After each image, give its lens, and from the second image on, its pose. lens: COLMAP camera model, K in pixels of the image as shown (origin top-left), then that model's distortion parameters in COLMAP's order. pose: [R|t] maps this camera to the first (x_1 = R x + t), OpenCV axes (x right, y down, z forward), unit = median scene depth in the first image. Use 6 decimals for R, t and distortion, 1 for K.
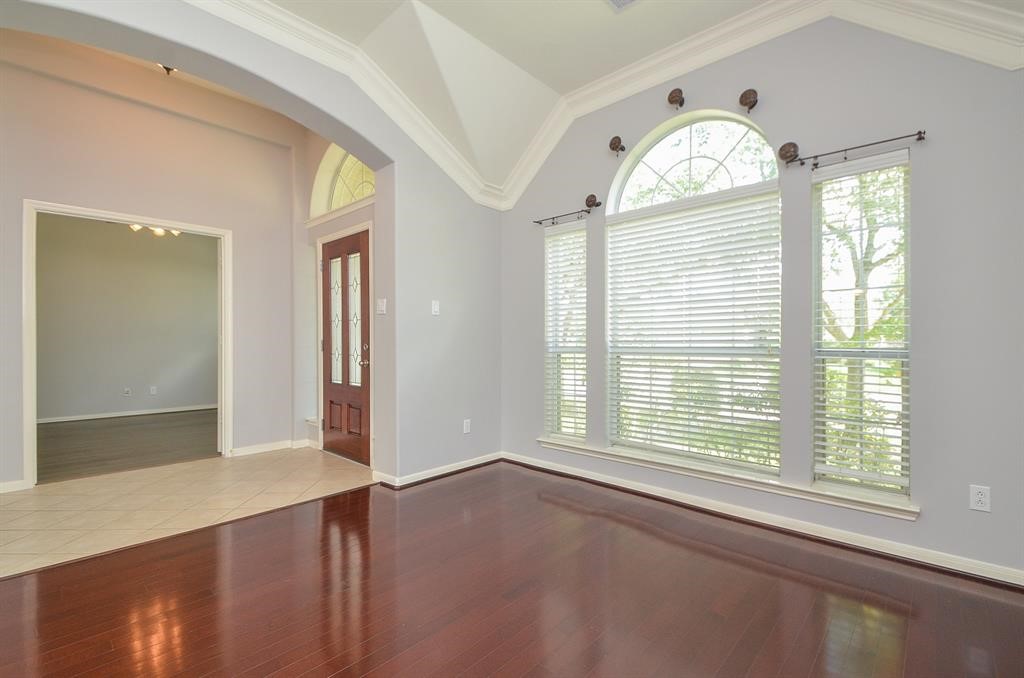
lens RADIAL K [[445.6, 0, 528.0], [0, 445.6, 339.2], [0, 0, 1]] dist [0.030054, -0.021640]
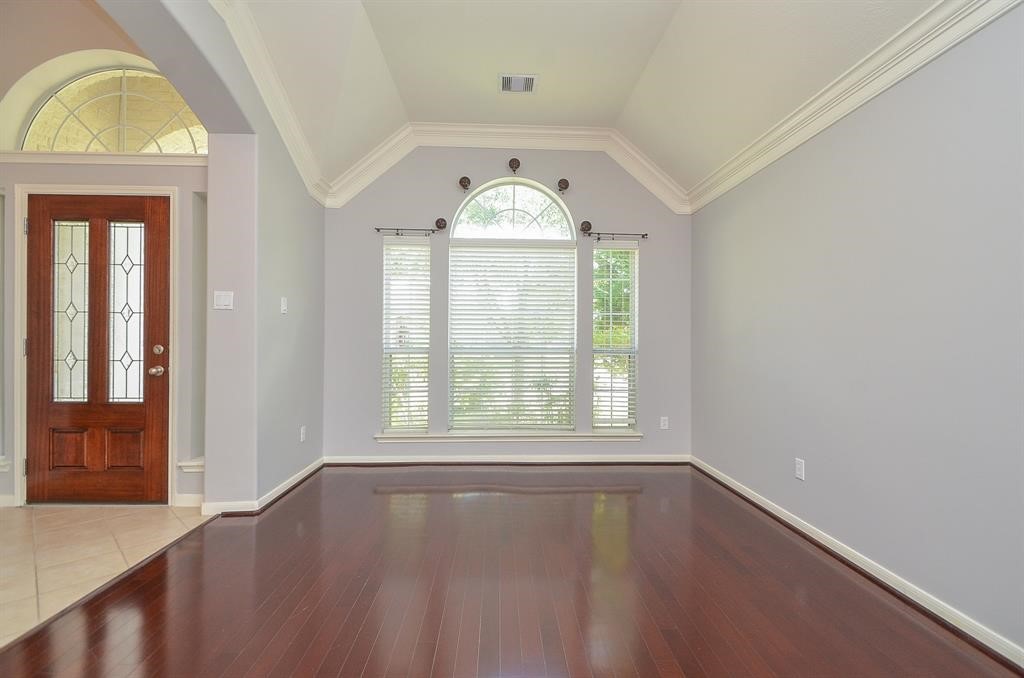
lens RADIAL K [[428.8, 0, 512.0], [0, 428.8, 339.0], [0, 0, 1]] dist [0.000725, -0.006823]
pose [[0.714329, 0.009473, 0.699746, -0.486245], [-0.010692, 0.999939, -0.002622, -0.005131], [-0.699728, -0.005609, 0.714387, 0.062172]]
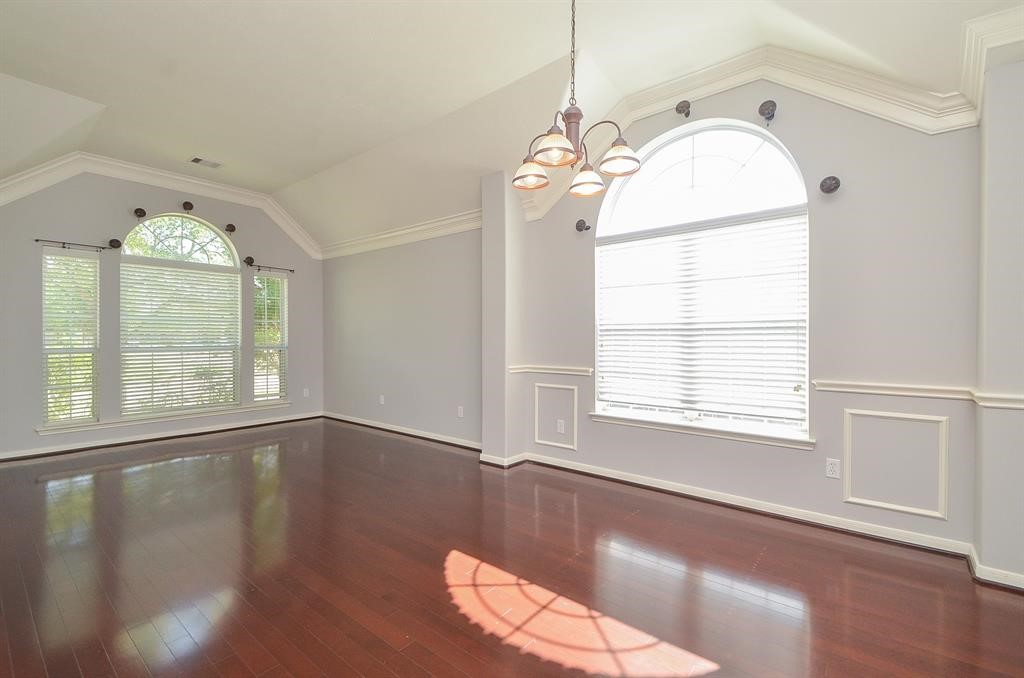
lens RADIAL K [[443.8, 0, 518.2], [0, 443.8, 342.2], [0, 0, 1]] dist [0.033245, -0.020119]
pose [[-0.059702, -0.008055, 0.998184, -1.280571], [-0.006728, 0.999948, 0.007667, -0.017274], [-0.998194, -0.006258, -0.059753, -0.169452]]
